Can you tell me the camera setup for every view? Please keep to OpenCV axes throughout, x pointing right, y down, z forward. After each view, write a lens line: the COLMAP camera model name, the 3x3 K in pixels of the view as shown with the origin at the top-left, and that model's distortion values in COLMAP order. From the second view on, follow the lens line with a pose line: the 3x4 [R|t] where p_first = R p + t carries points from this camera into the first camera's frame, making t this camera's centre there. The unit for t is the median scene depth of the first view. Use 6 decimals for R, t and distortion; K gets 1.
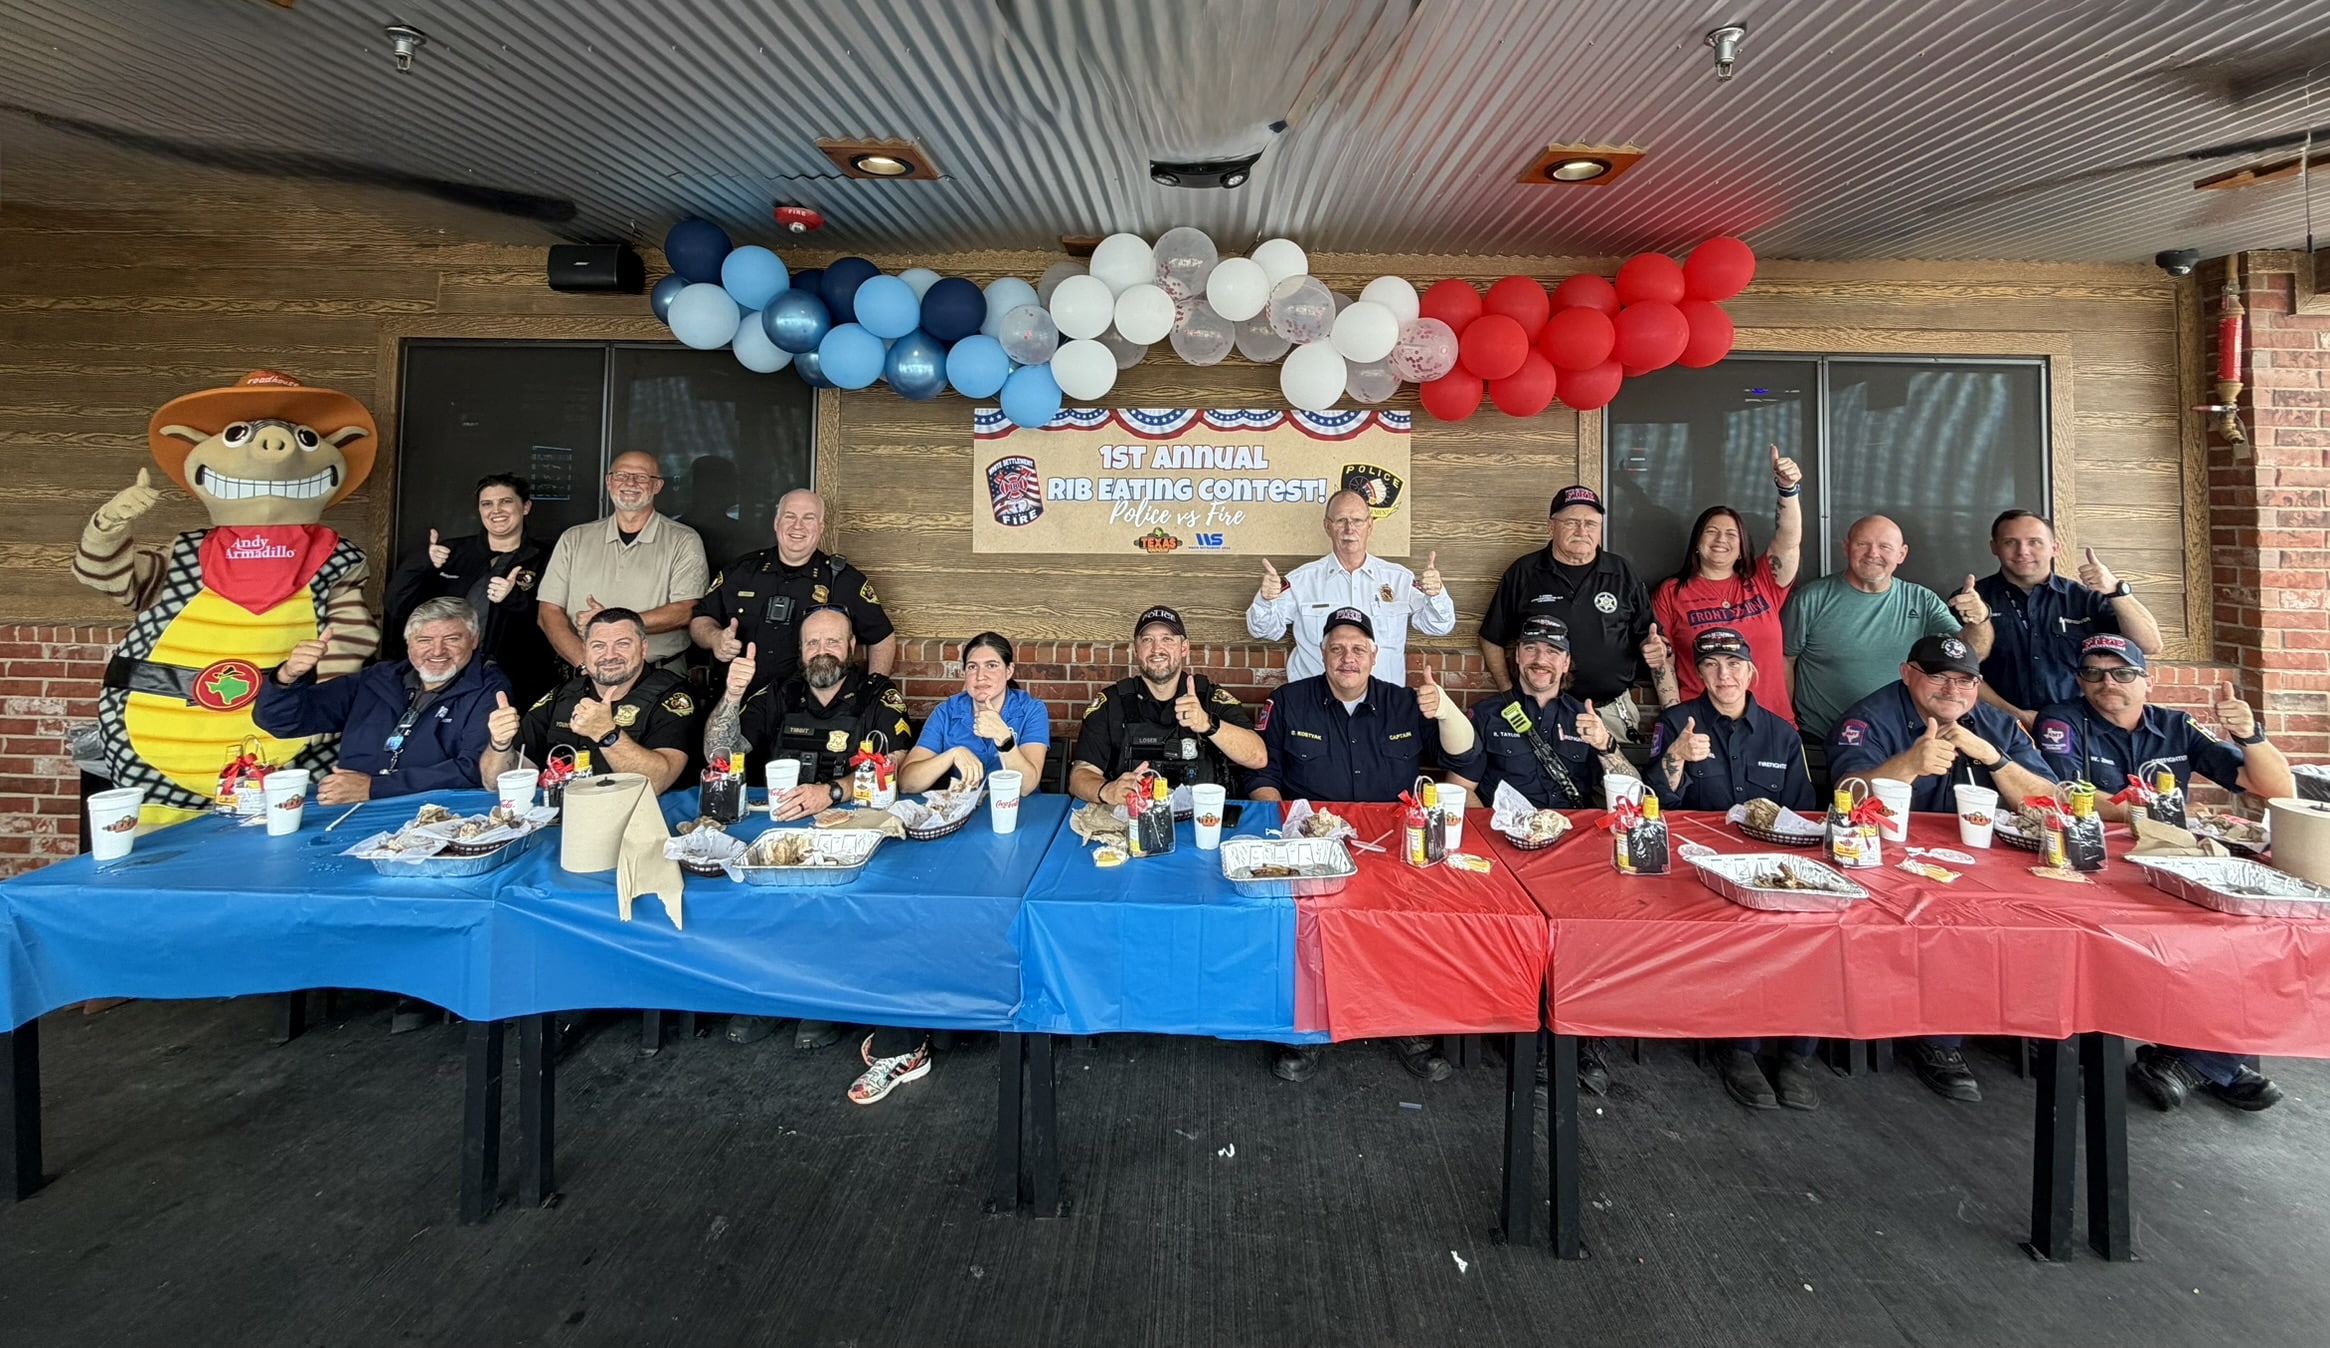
lens RADIAL K [[956.6, 0, 1169.1], [0, 956.6, 468.4], [0, 0, 1]] dist [0.003349, 0.000709]
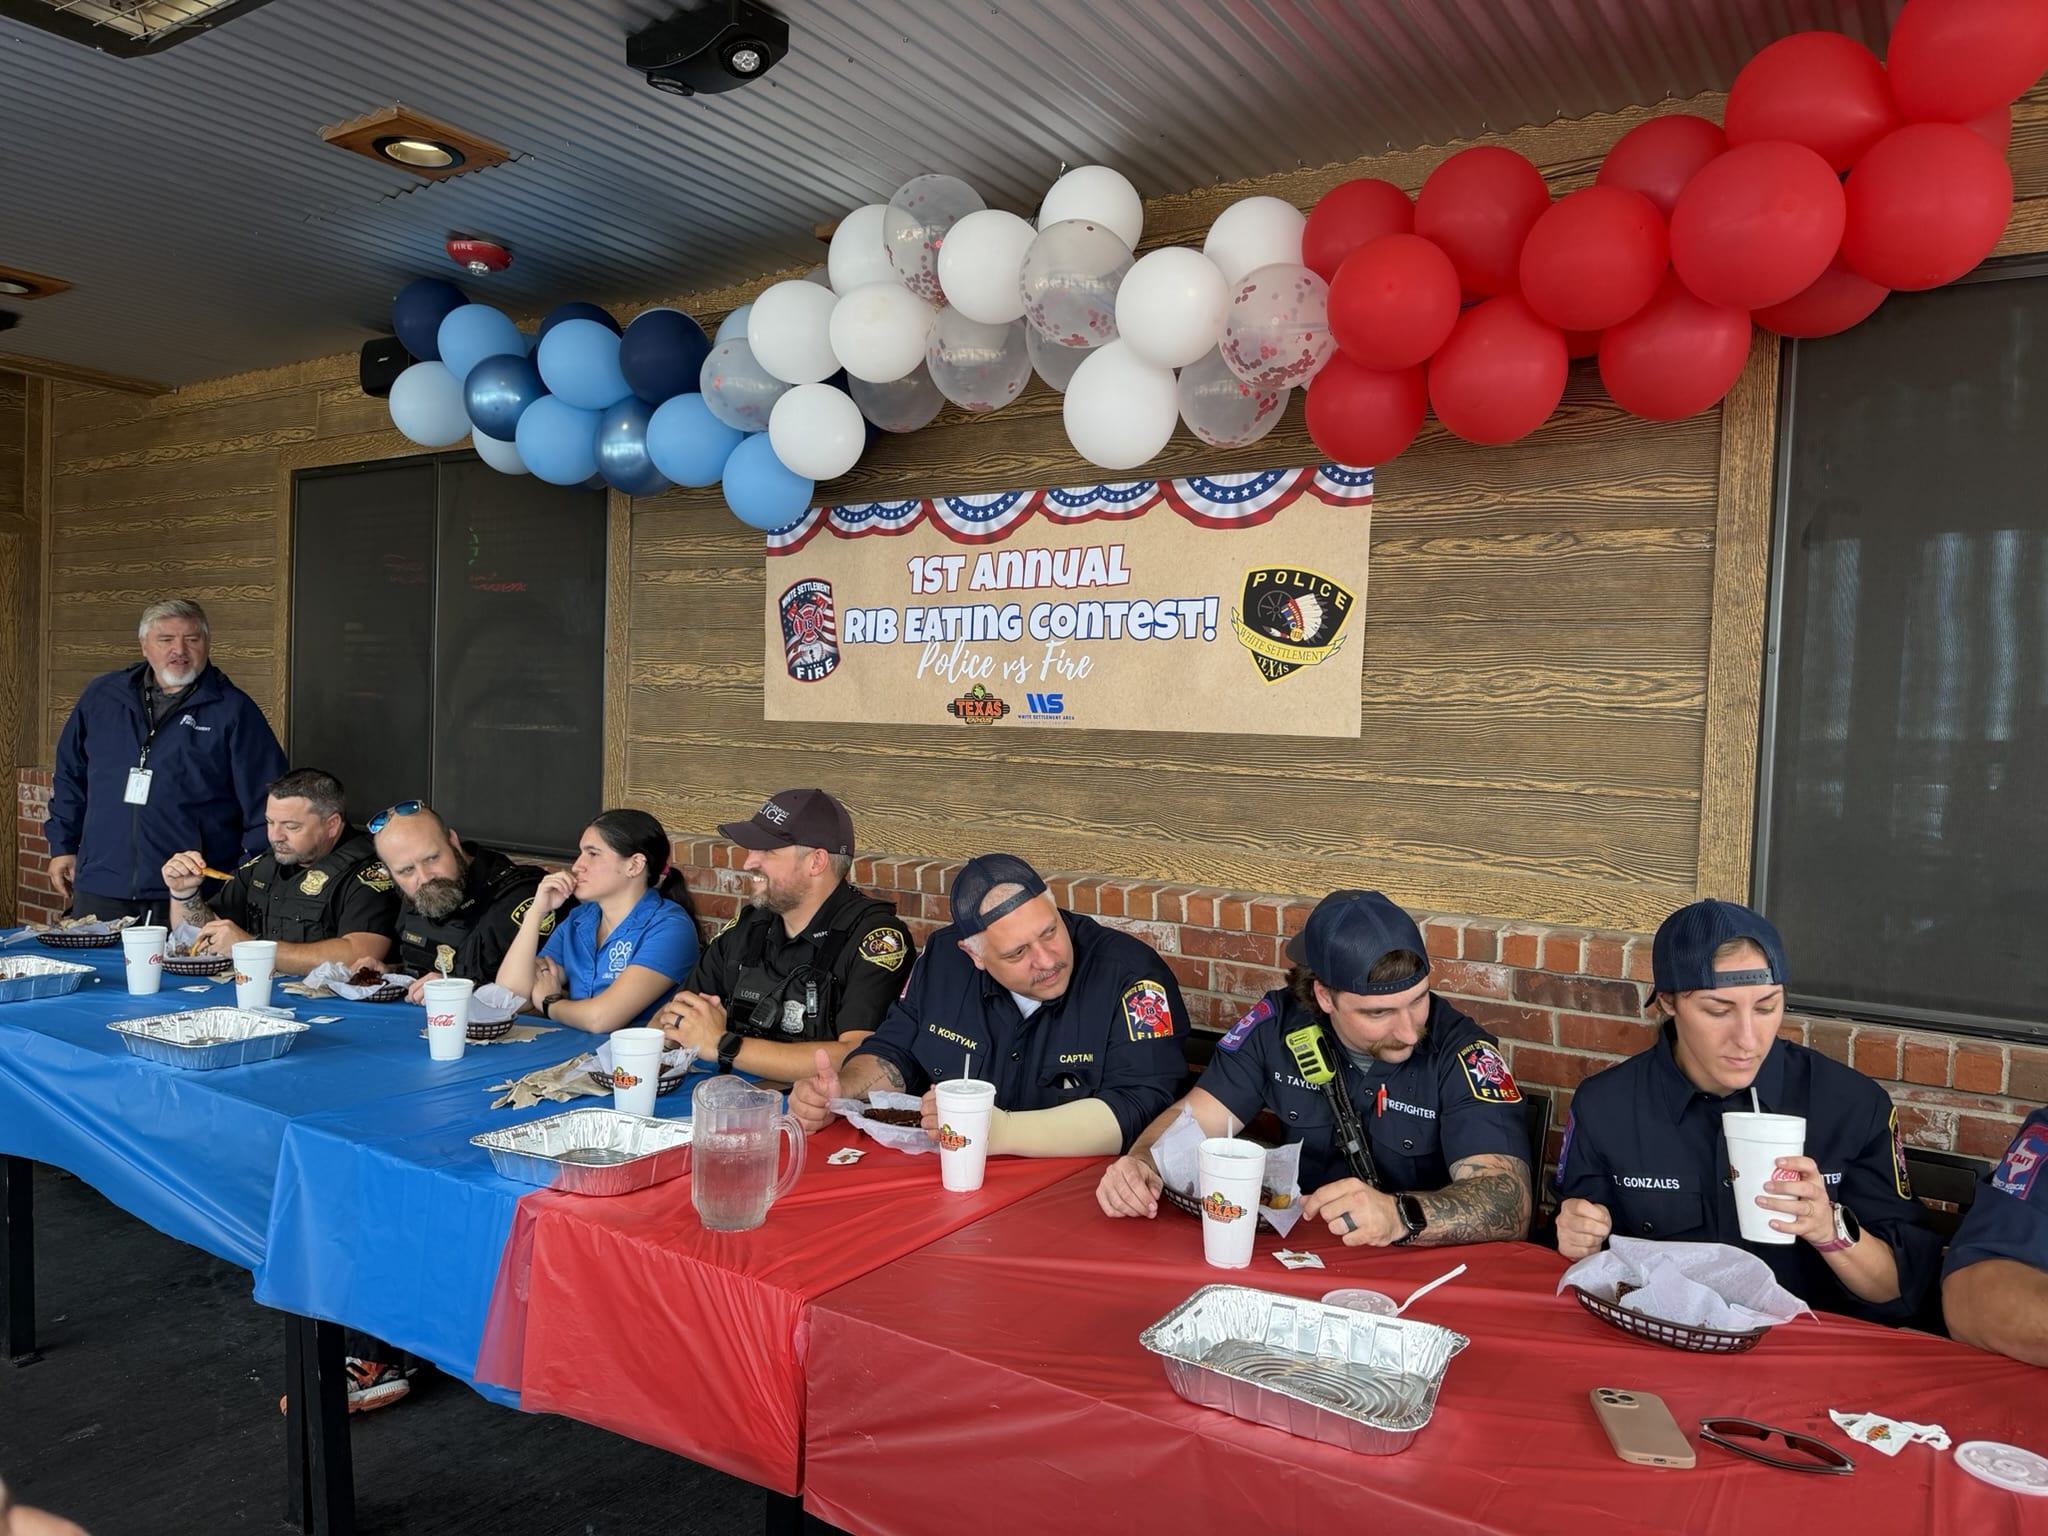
lens RADIAL K [[1432.8, 0, 1019.9], [0, 1432.8, 796.3], [0, 0, 1]] dist [0.099351, -0.108035]
pose [[0.846603, 0.042300, -0.530541, 0.518413], [-0.002064, 0.997090, 0.076205, 0.063286], [0.532221, -0.063421, 0.844227, 0.208727]]
